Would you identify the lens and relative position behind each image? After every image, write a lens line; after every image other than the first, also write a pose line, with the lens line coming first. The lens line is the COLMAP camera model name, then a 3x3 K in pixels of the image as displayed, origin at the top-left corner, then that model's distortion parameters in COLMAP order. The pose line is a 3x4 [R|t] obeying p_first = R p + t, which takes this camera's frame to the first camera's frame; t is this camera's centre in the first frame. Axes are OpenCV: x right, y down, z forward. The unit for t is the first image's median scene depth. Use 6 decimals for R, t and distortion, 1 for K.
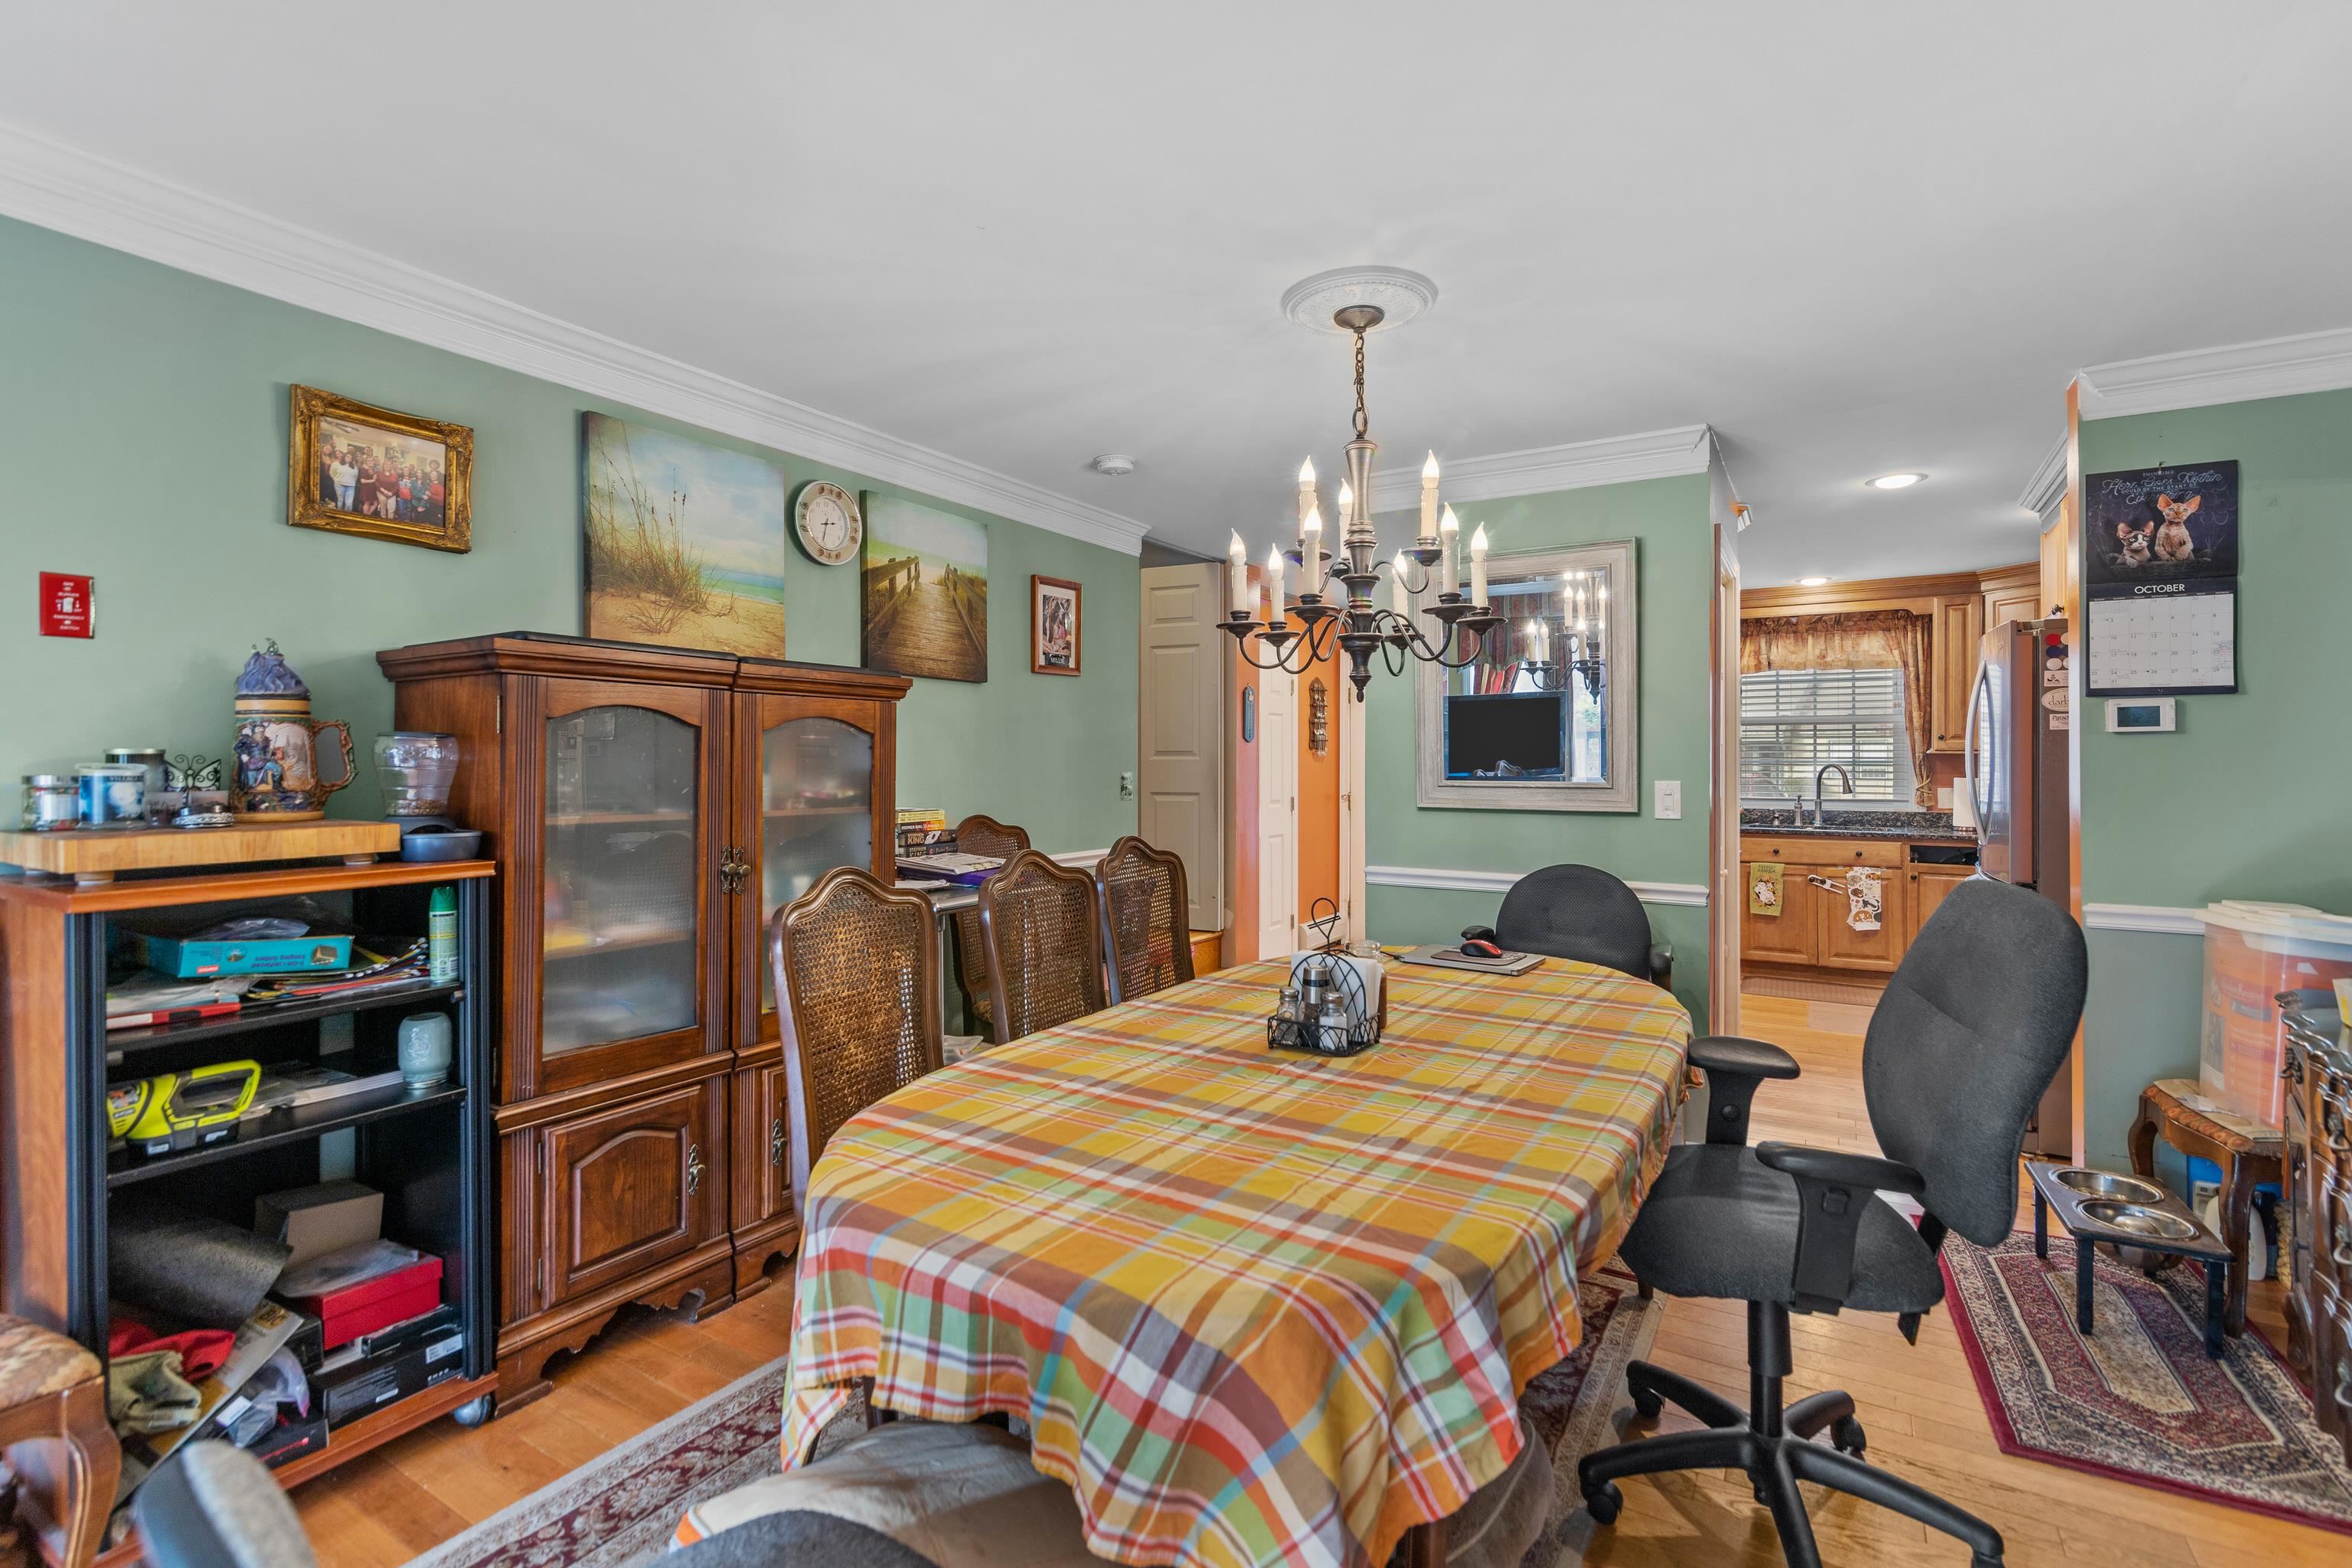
lens RADIAL K [[1077.2, 0, 1180.0], [0, 1077.2, 763.2], [0, 0, 1]] dist [0.000430, -0.000107]
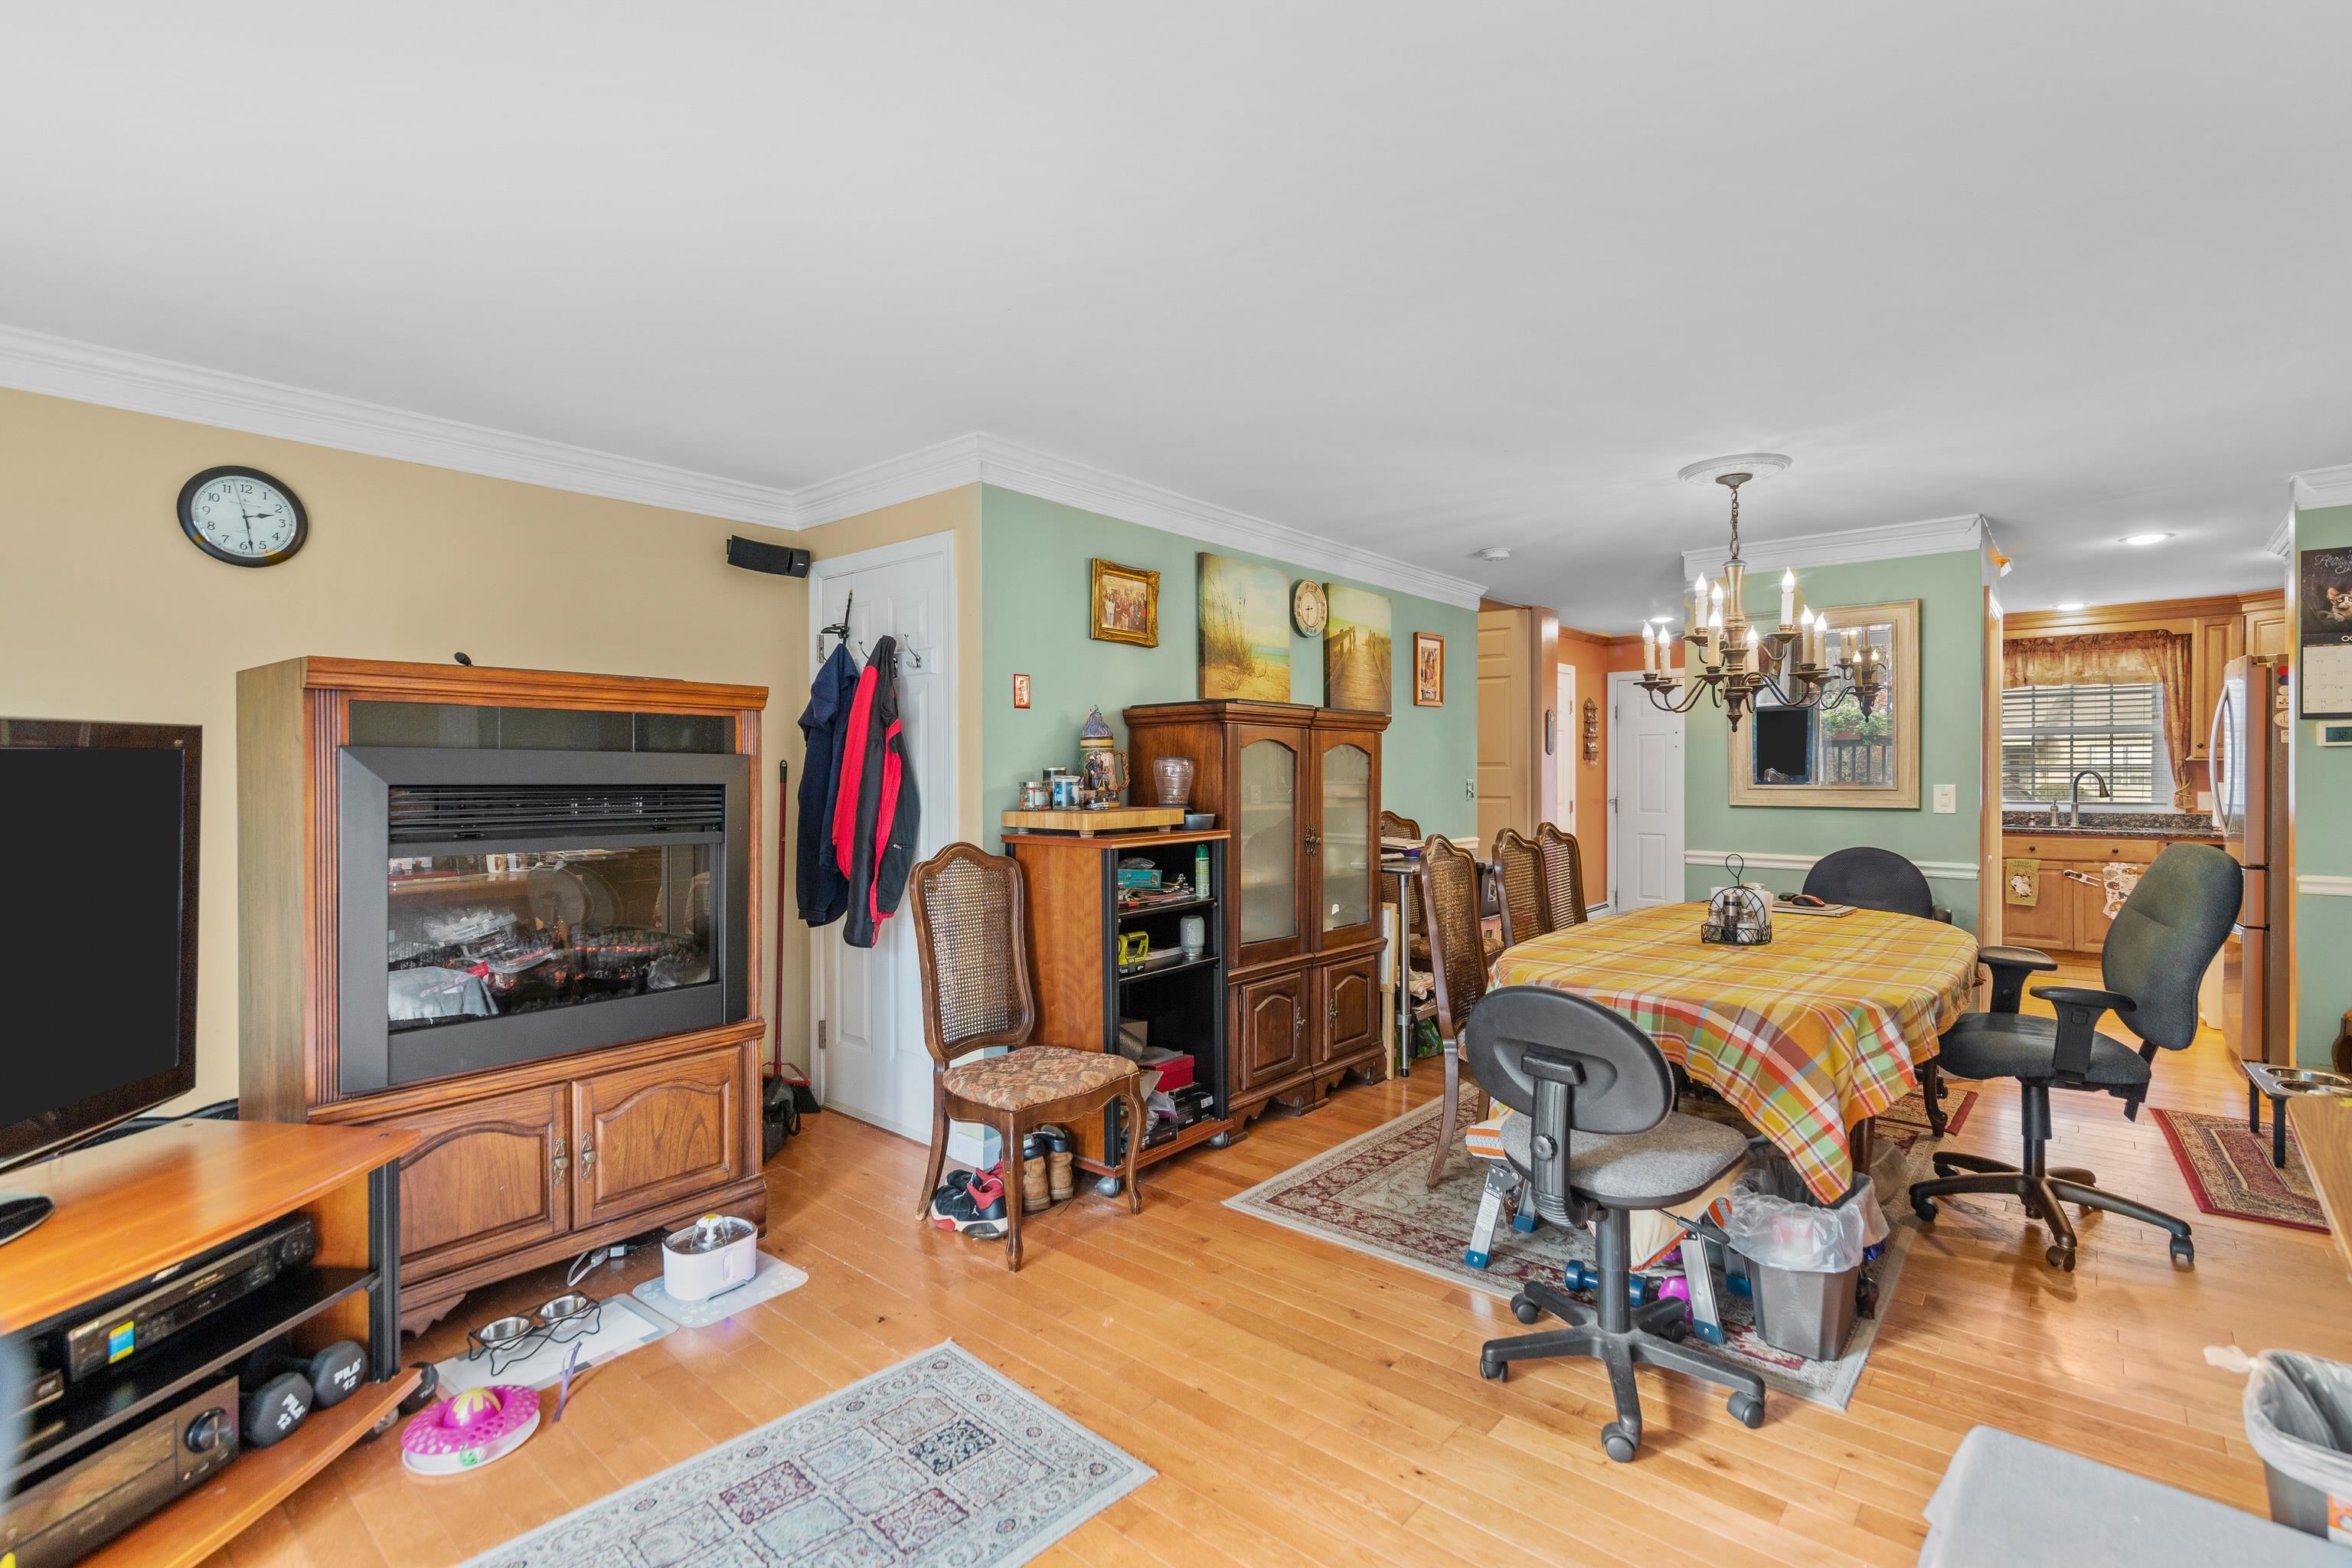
lens RADIAL K [[1073.3, 0, 1176.0], [0, 1073.3, 784.0], [0, 0, 1]] dist [0.000922, -0.000390]
pose [[0.986650, -0.002664, -0.162835, -0.313219], [0.004457, 0.999933, 0.010643, -0.002614], [0.162796, -0.011226, 0.986596, -0.537957]]
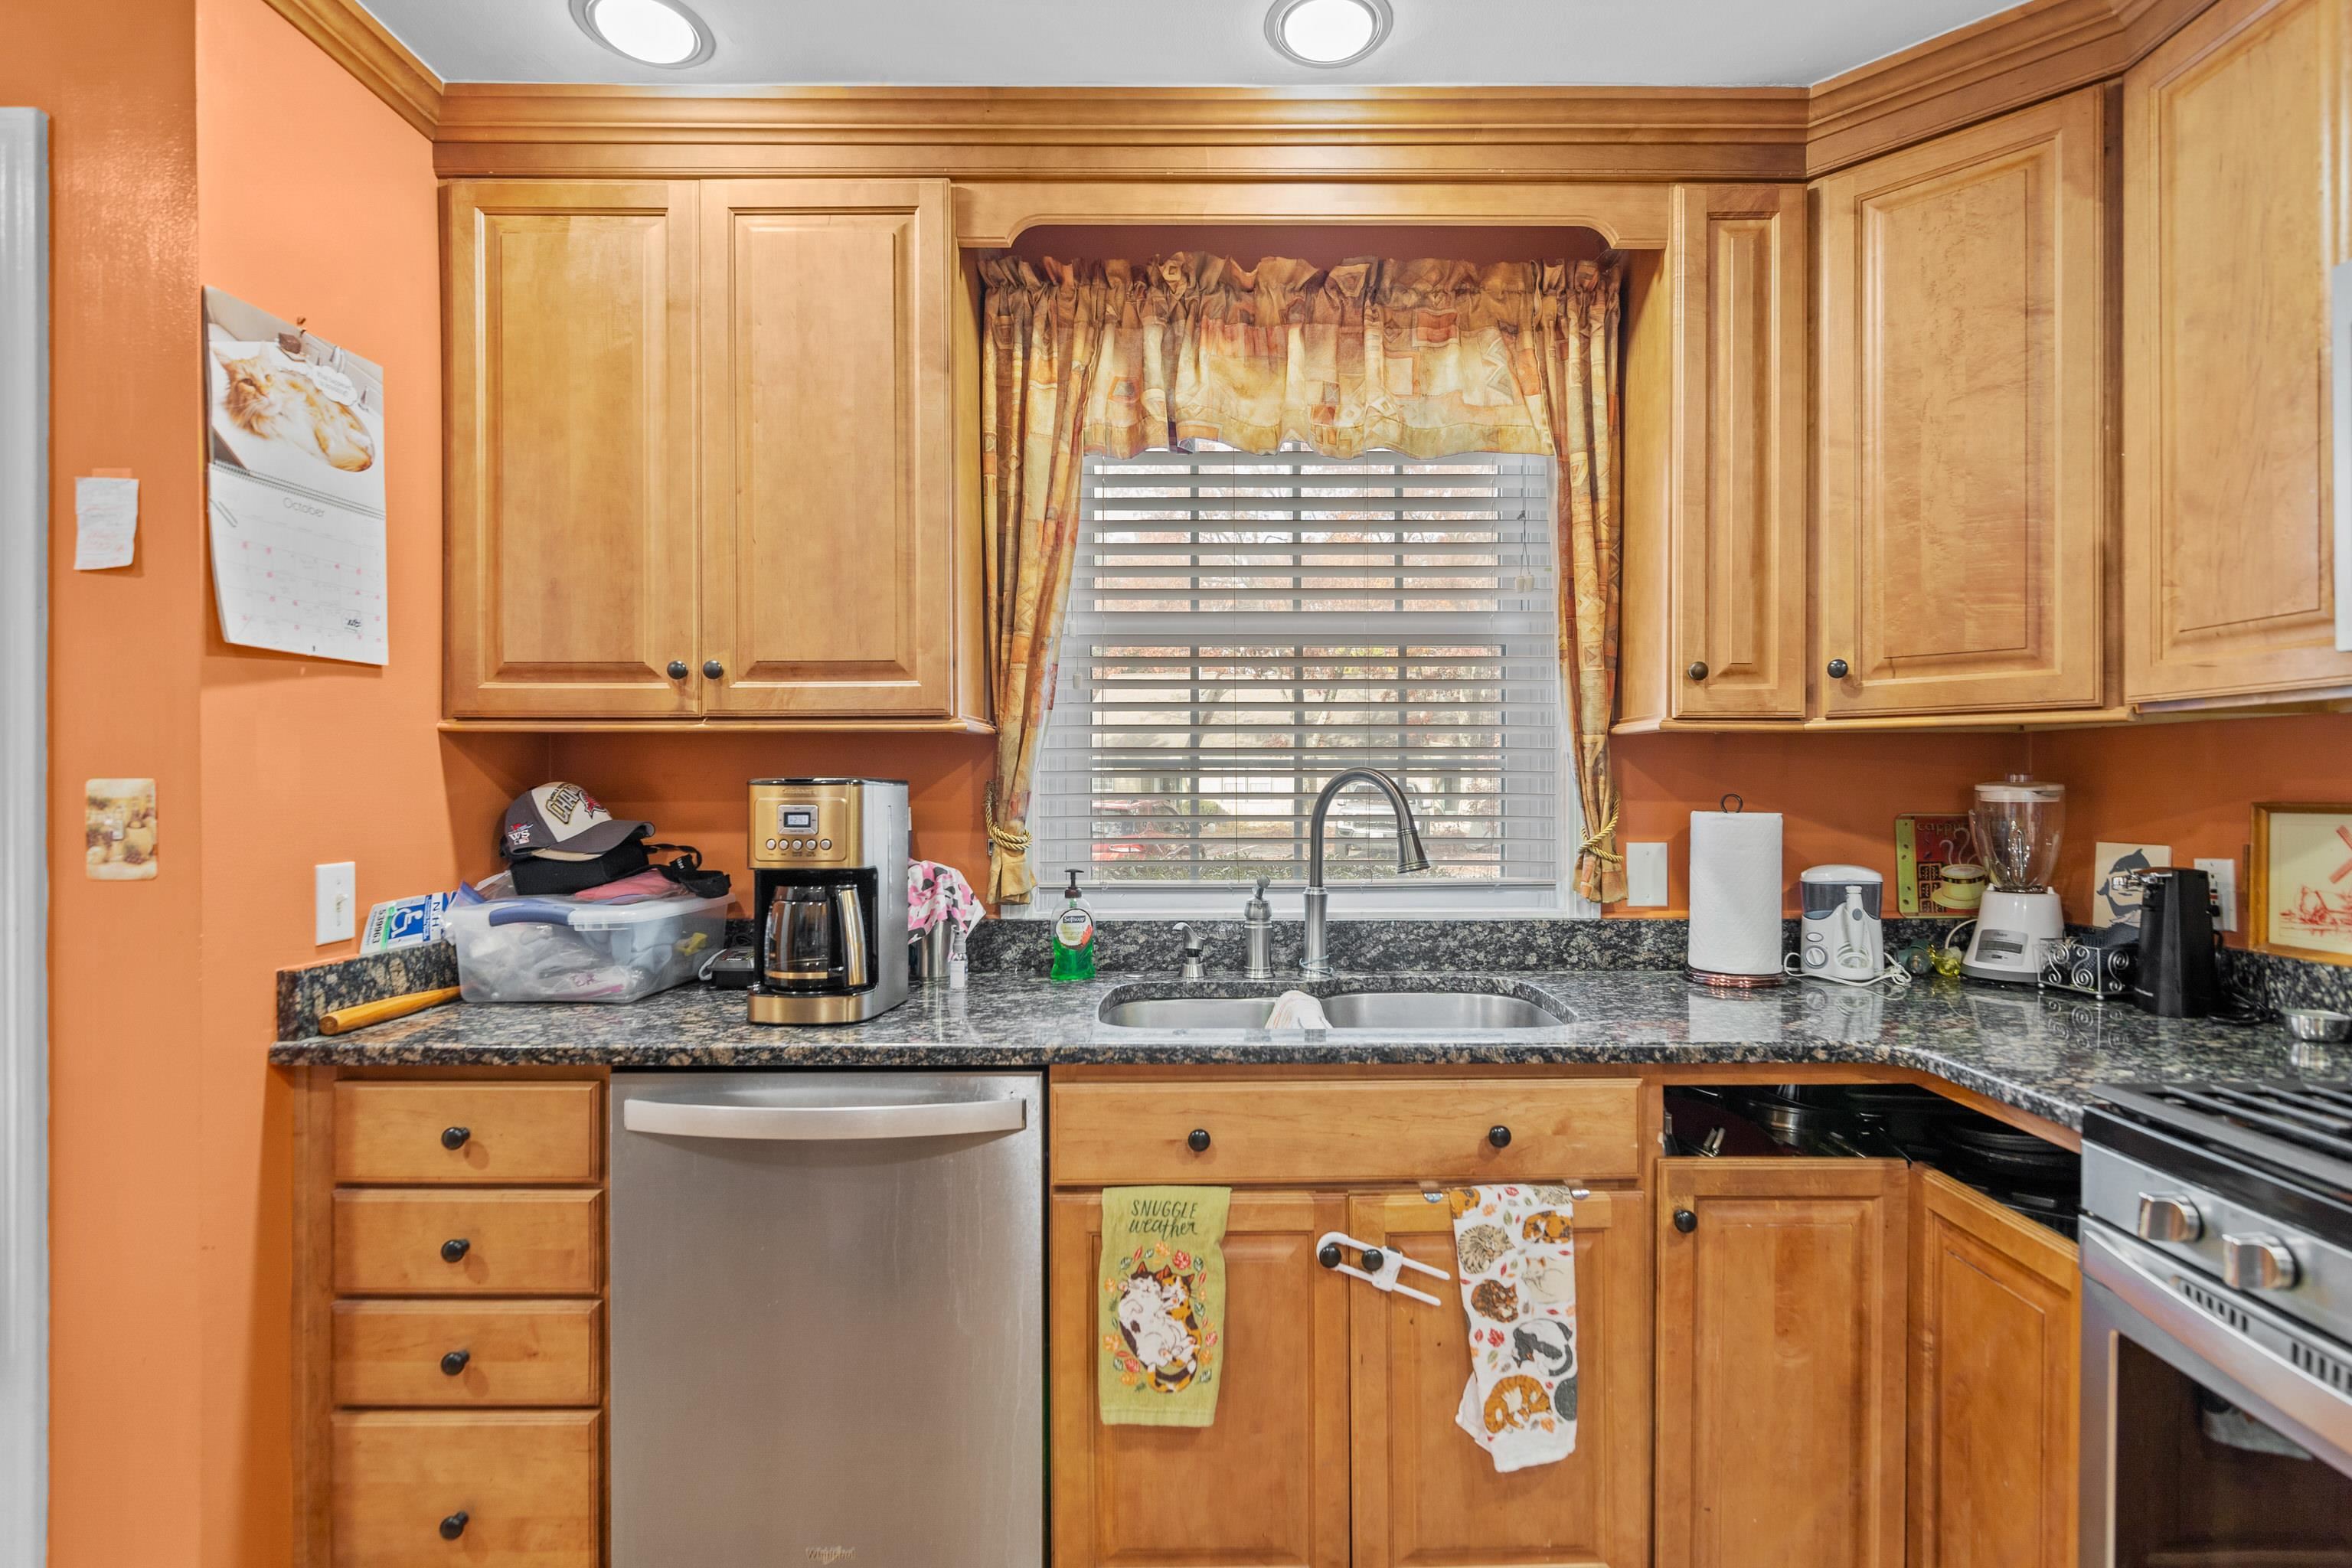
lens RADIAL K [[1073.3, 0, 1176.0], [0, 1073.3, 784.0], [0, 0, 1]] dist [0.000922, -0.000390]
pose [[0.878698, -0.001712, 0.477374, 0.956073], [0.002858, 0.999995, -0.001675, 0.011586], [-0.477369, 0.002837, 0.878698, 1.740743]]
